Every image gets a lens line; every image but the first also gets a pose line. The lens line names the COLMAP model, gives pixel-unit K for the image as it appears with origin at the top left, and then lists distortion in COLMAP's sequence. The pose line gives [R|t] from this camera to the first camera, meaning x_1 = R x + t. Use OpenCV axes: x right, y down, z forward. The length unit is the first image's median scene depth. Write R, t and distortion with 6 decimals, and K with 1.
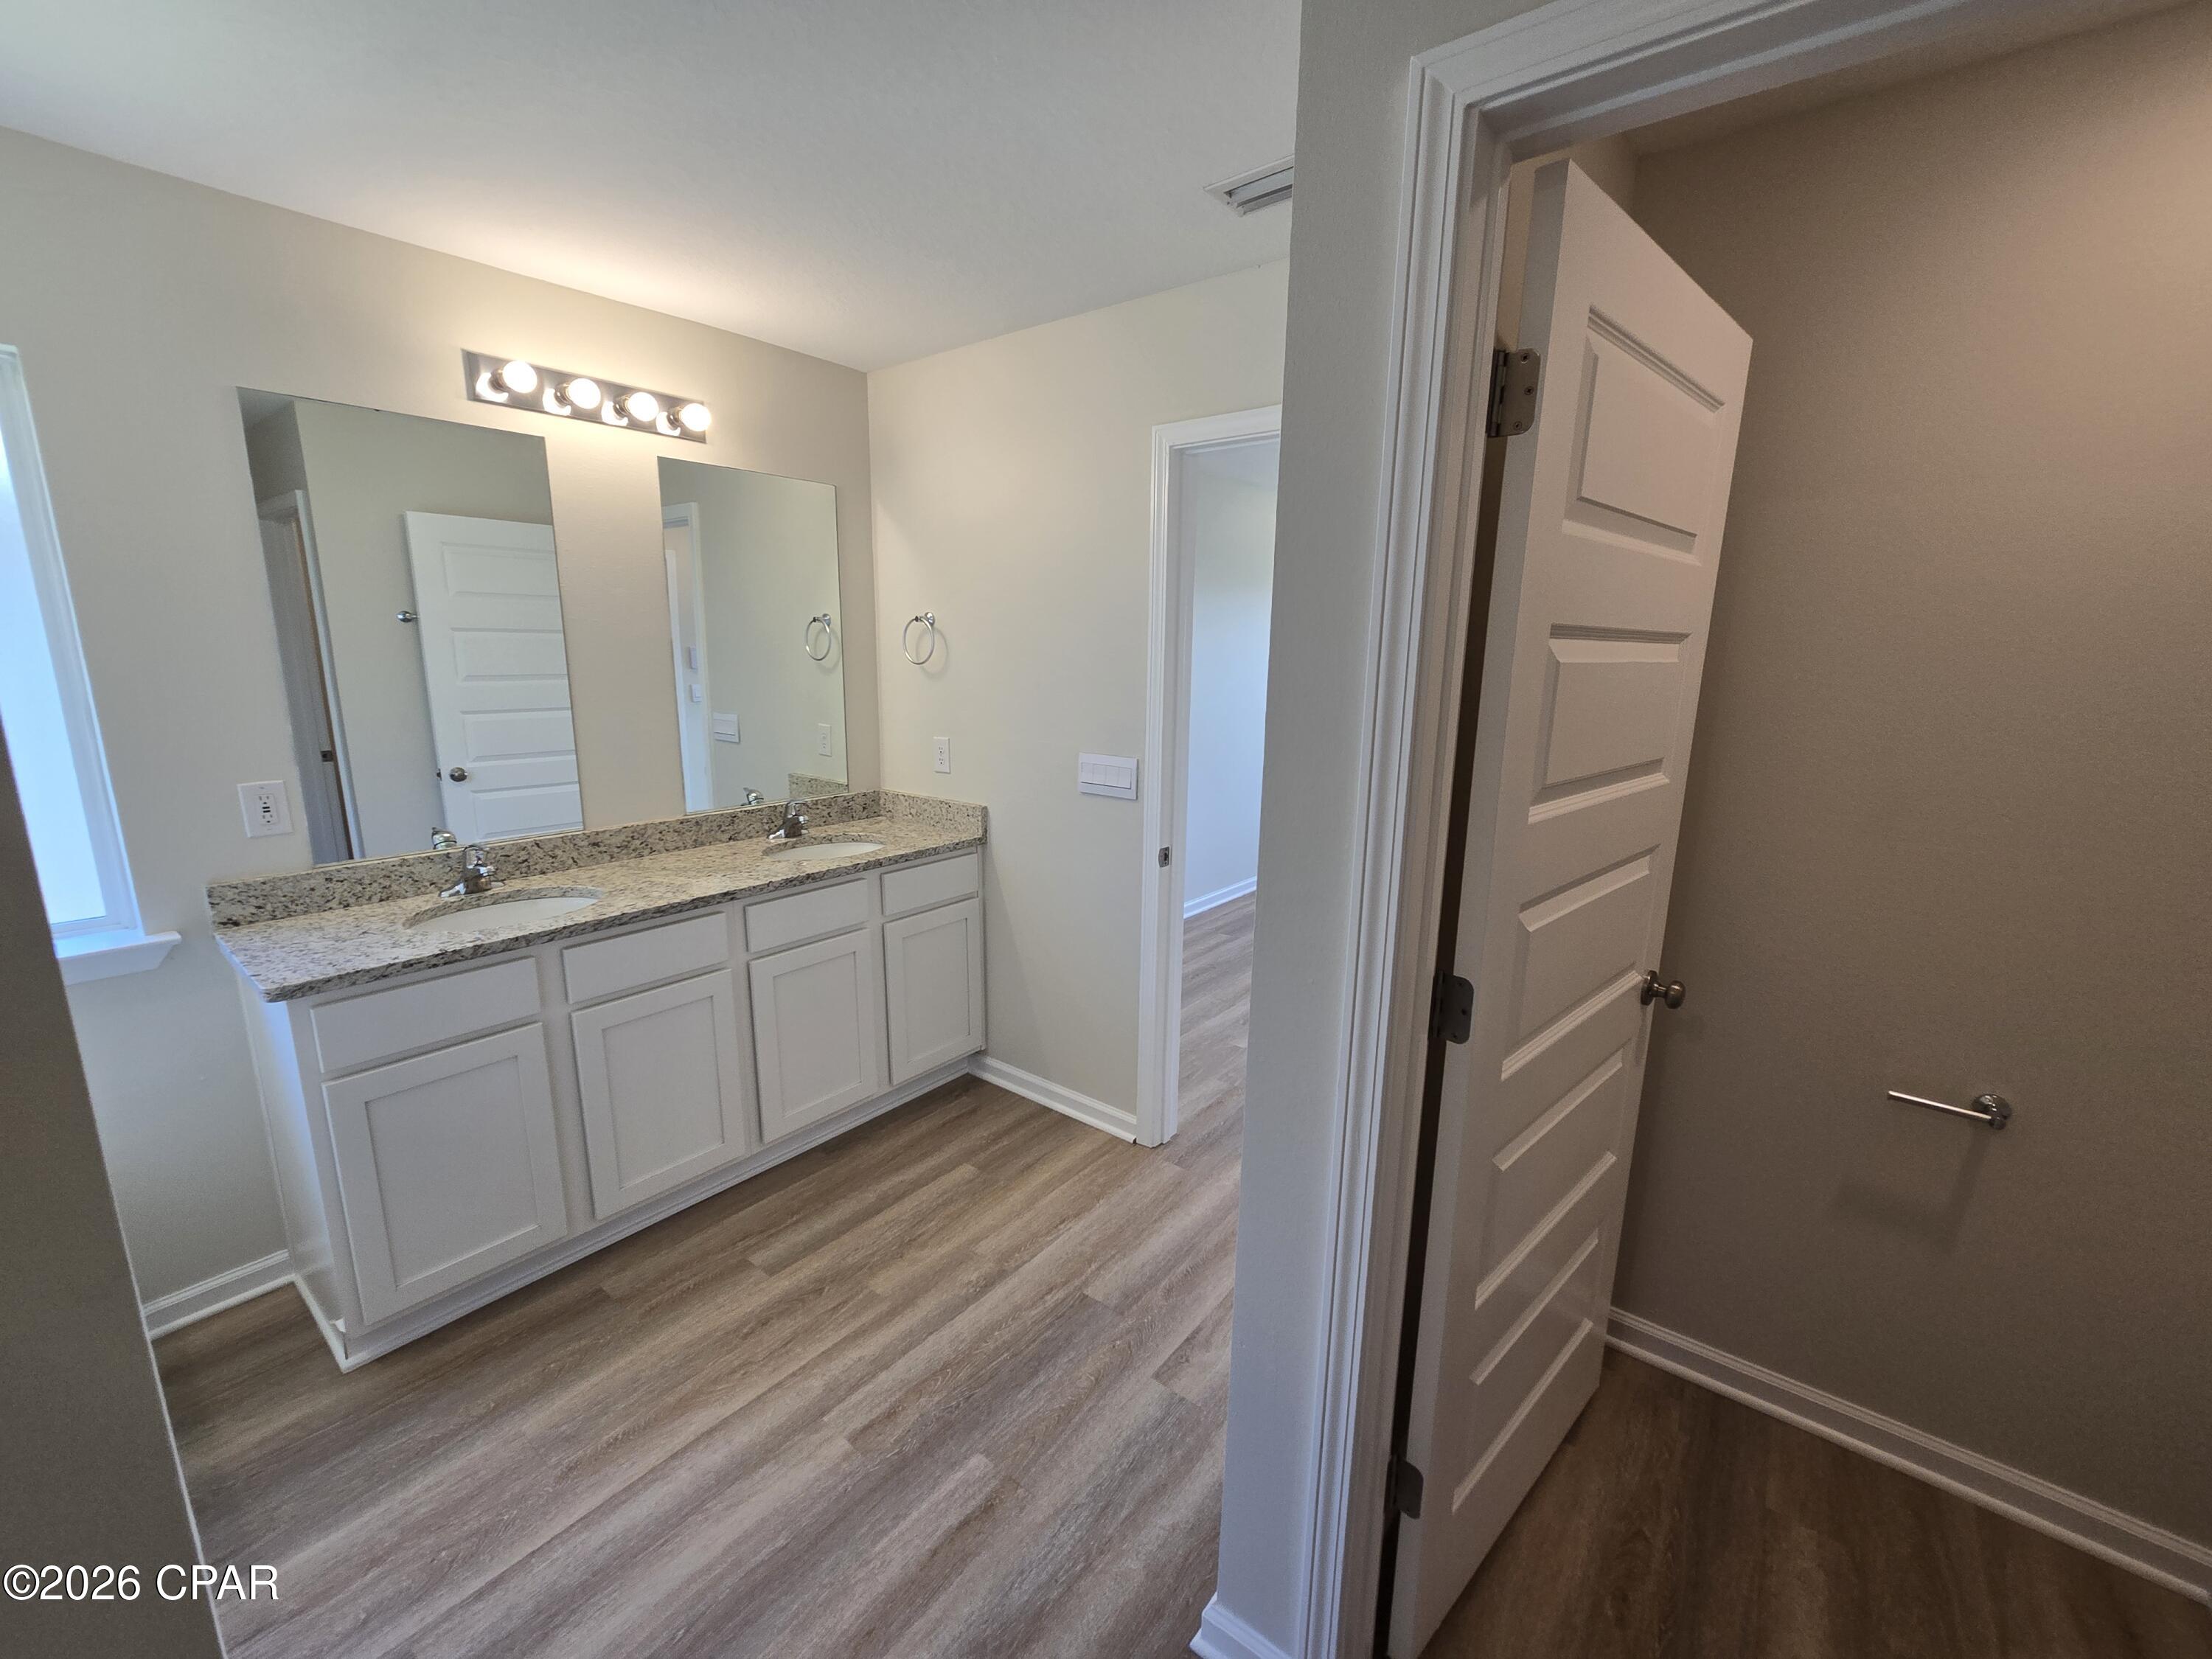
lens RADIAL K [[906.7, 0, 1094.2], [0, 906.7, 833.7], [0, 0, 1]] dist [-0.003530, 0.000208]
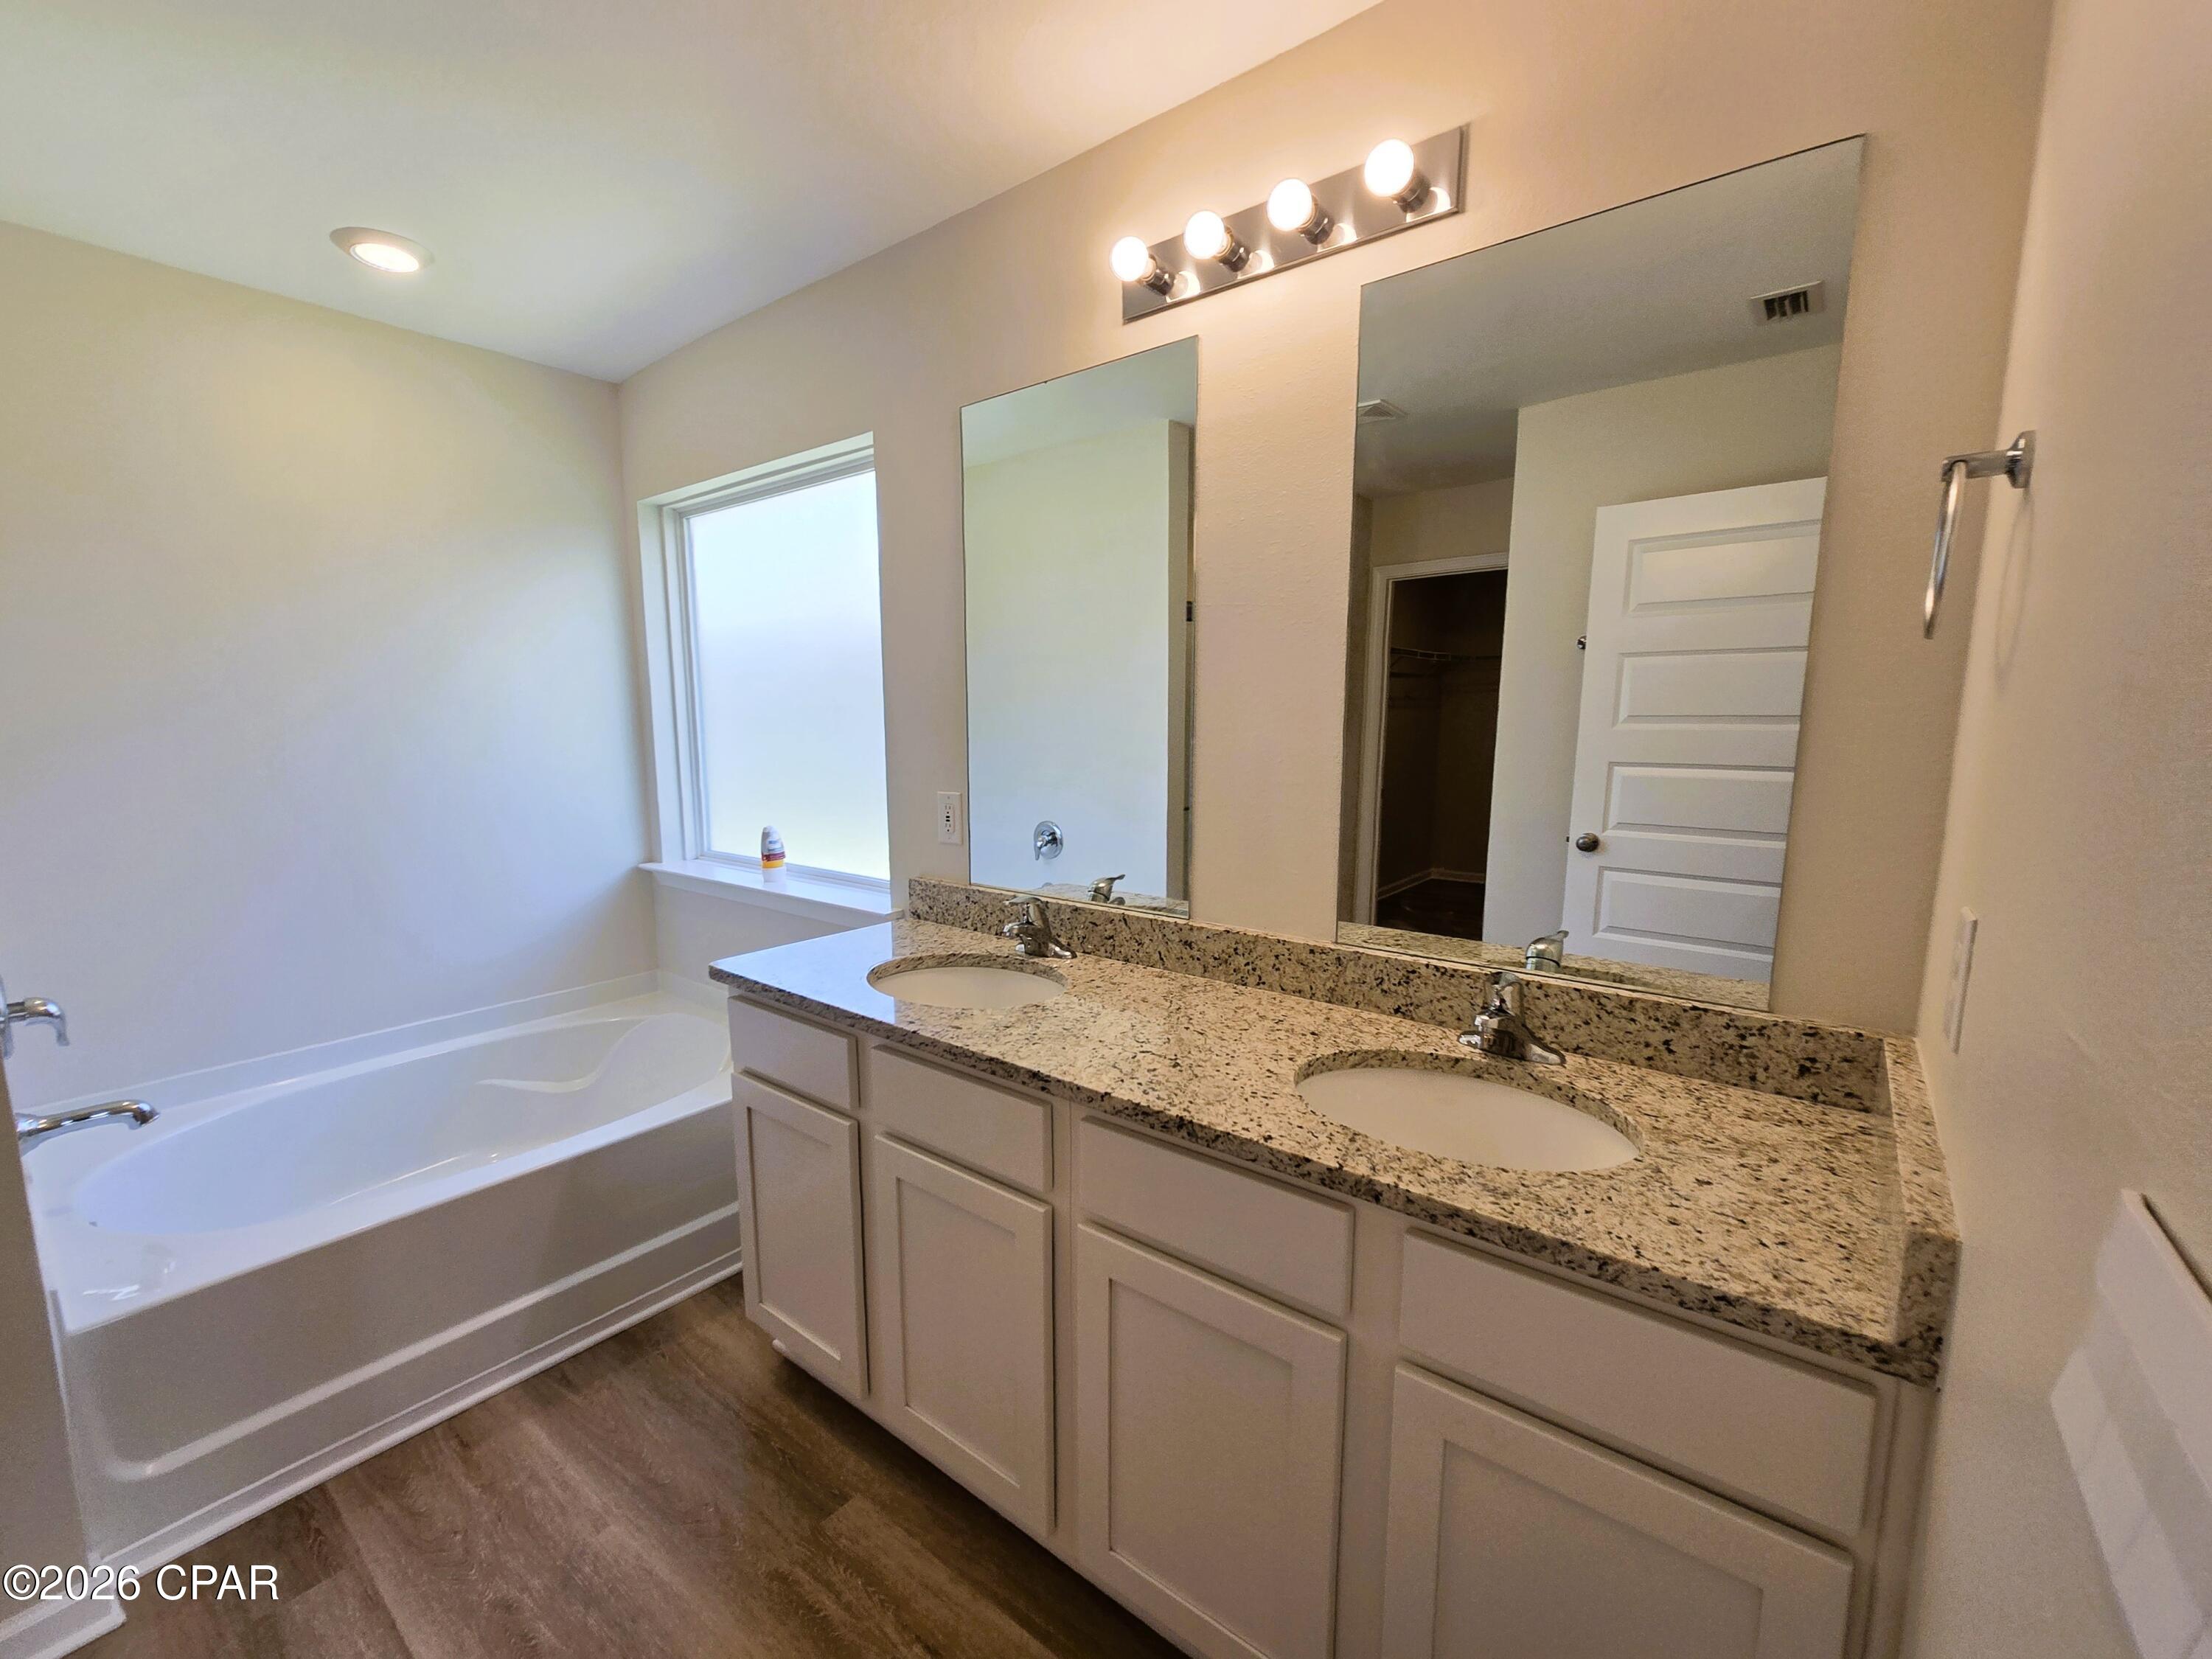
lens RADIAL K [[928.4, 0, 1106.0], [0, 928.4, 829.5], [0, 0, 1]] dist [0.007509, 0.000217]
pose [[0.002791, 0.121195, -0.992625, 0.123336], [-0.195907, 0.973460, 0.118304, -0.137364], [0.980618, 0.194132, 0.026460, 0.880037]]
